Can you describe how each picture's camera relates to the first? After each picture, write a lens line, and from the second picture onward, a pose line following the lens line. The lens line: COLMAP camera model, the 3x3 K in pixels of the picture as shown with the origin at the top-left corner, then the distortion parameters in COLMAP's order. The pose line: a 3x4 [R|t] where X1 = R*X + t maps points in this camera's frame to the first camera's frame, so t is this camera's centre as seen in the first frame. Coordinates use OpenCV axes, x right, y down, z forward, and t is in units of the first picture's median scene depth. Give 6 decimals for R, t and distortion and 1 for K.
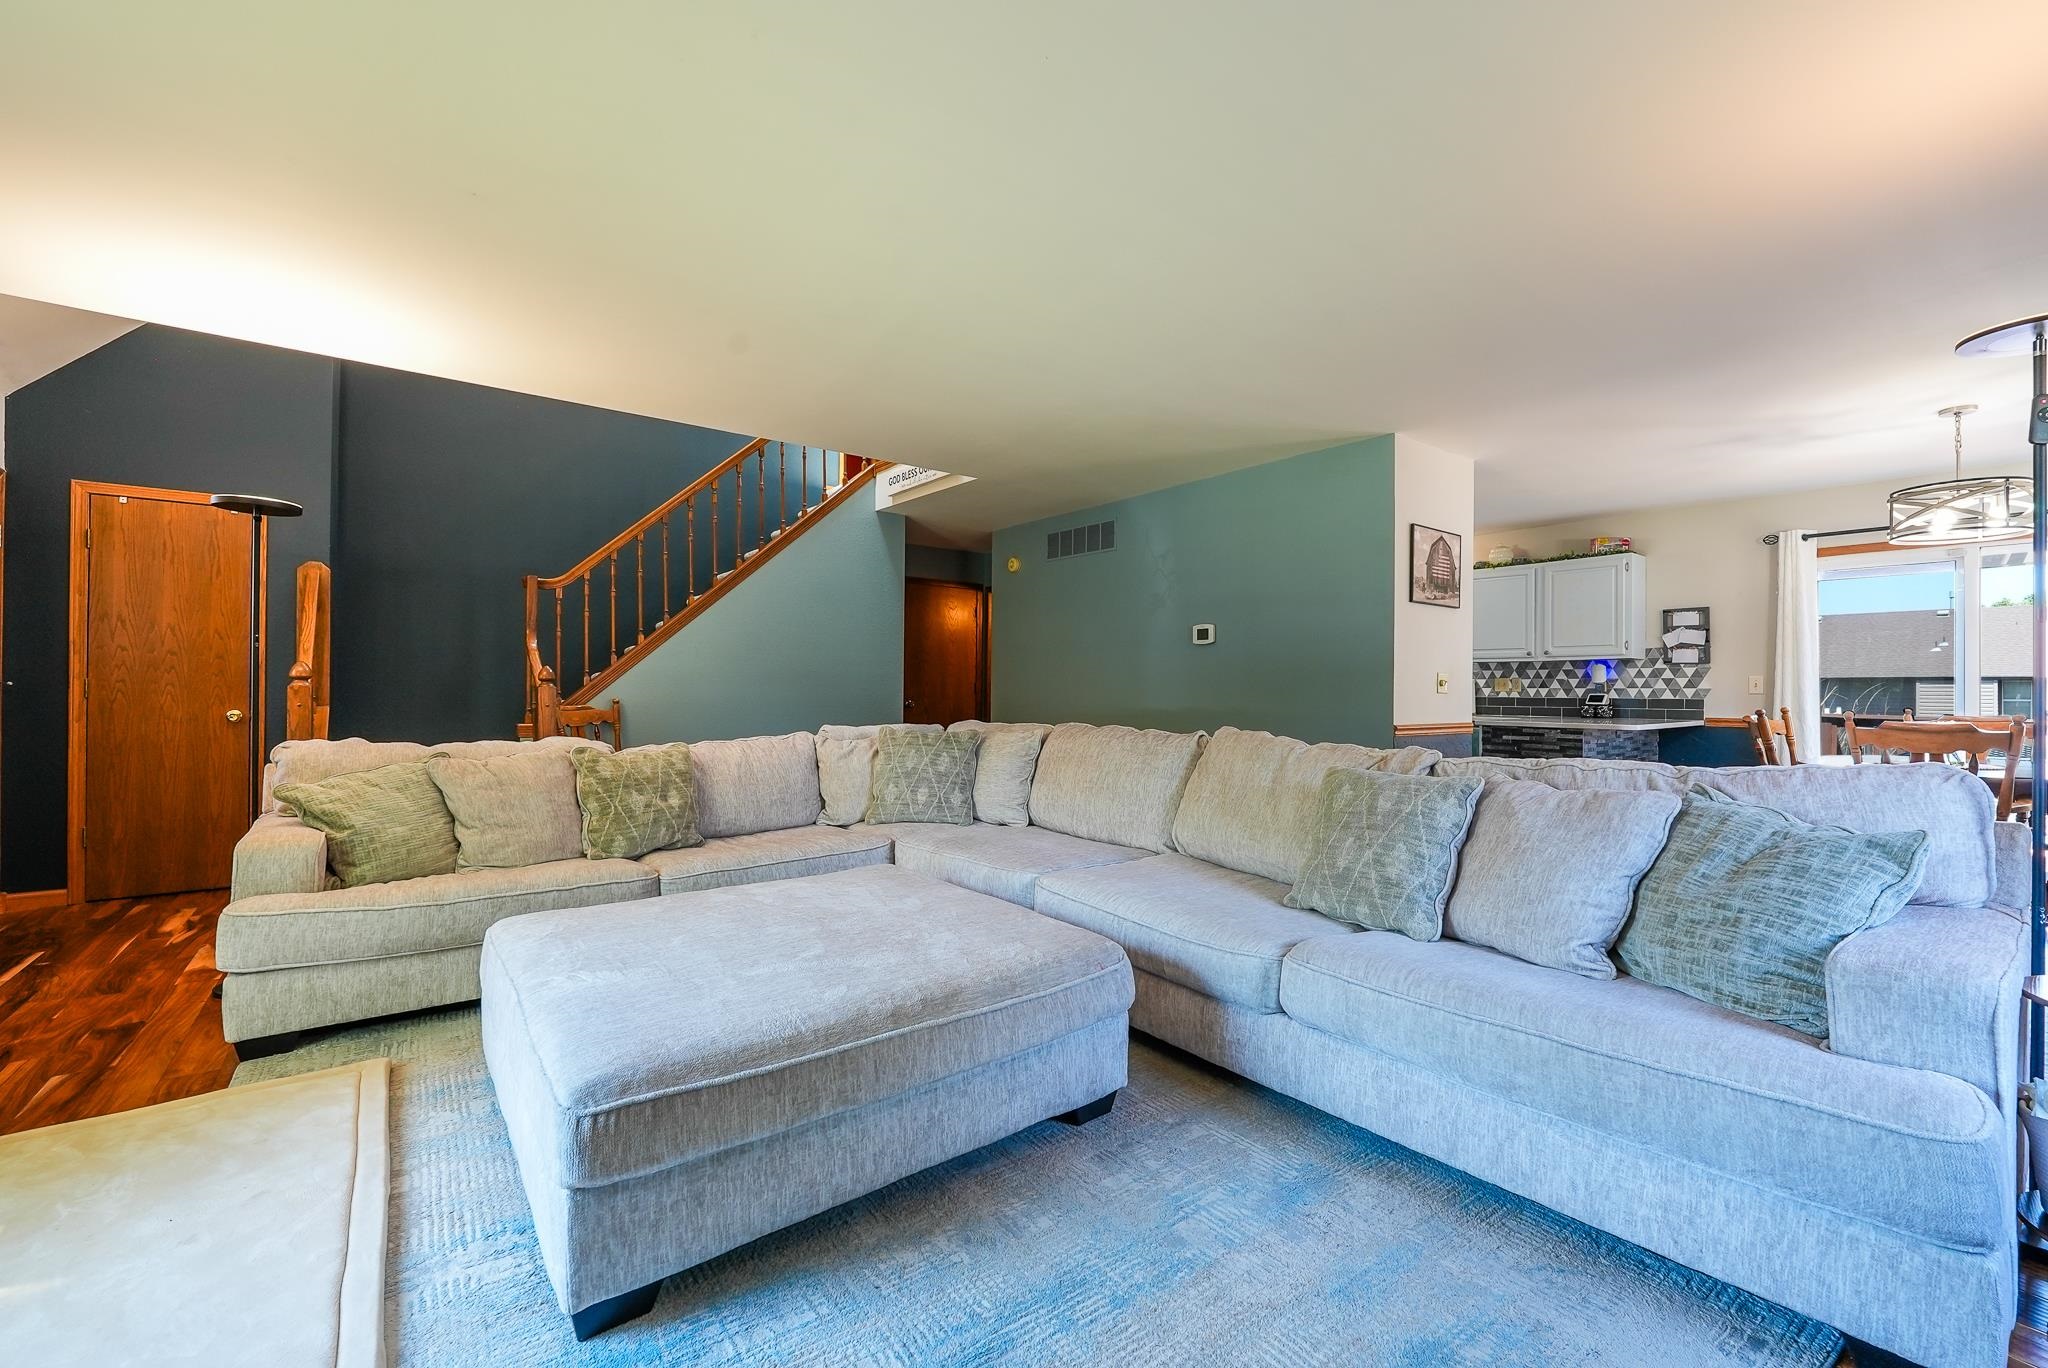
lens RADIAL K [[833.2, 0, 1021.2], [0, 833.2, 688.0], [0, 0, 1]] dist [-0.009528, -0.001242]
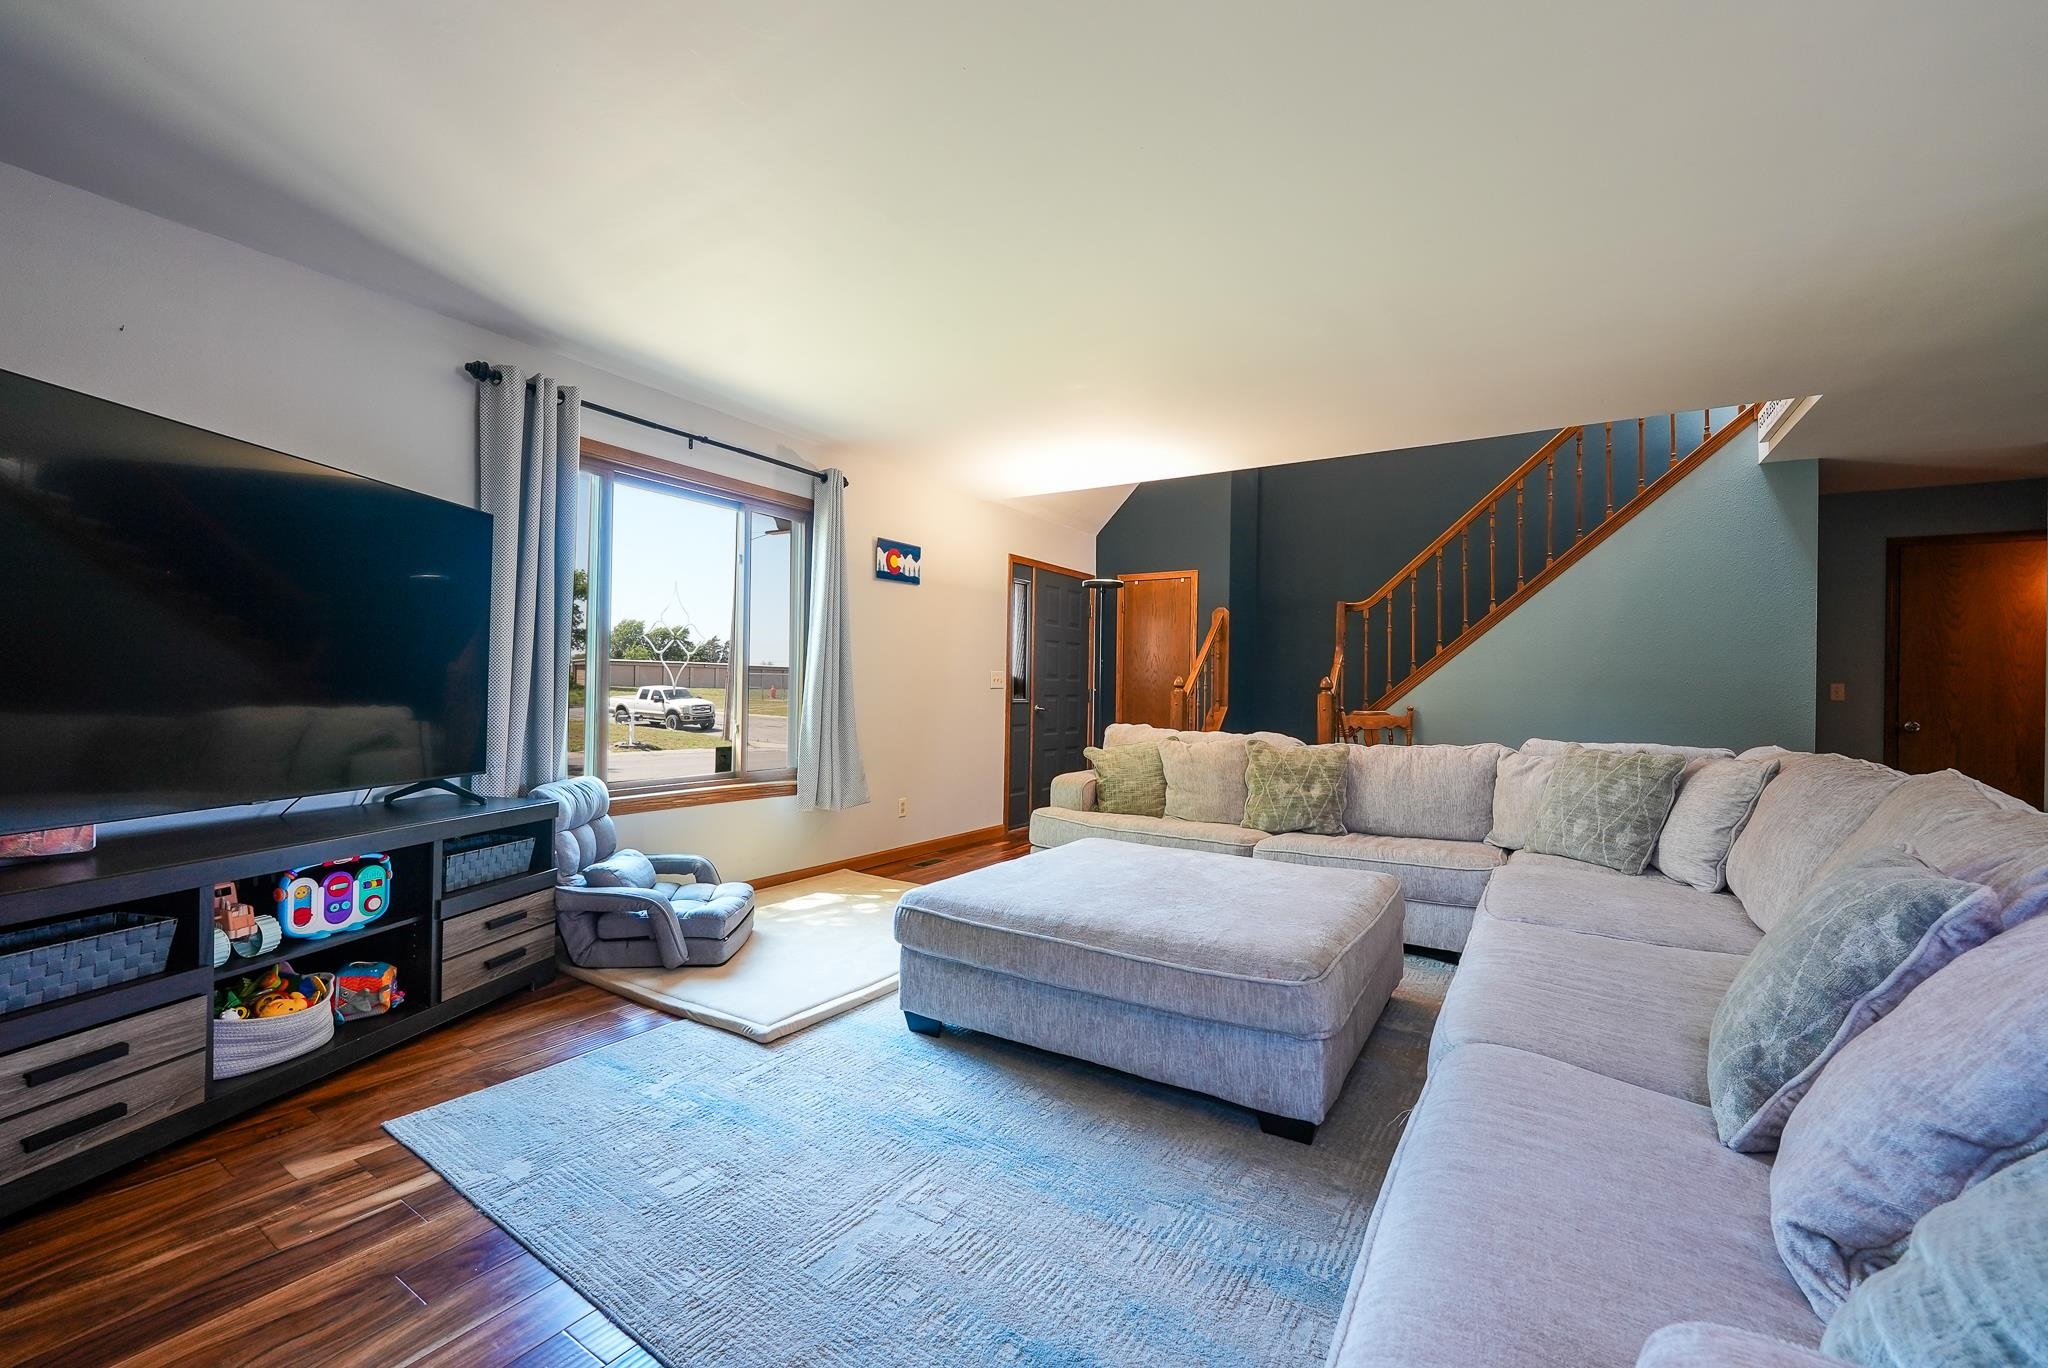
lens RADIAL K [[833.2, 0, 1020.6], [0, 833.2, 682.2], [0, 0, 1]] dist [-0.009528, -0.001242]
pose [[0.337778, -0.006658, -0.941202, 0.470462], [-0.015326, 0.999803, -0.012573, 0.003875], [0.941101, 0.018672, 0.337610, 0.199453]]
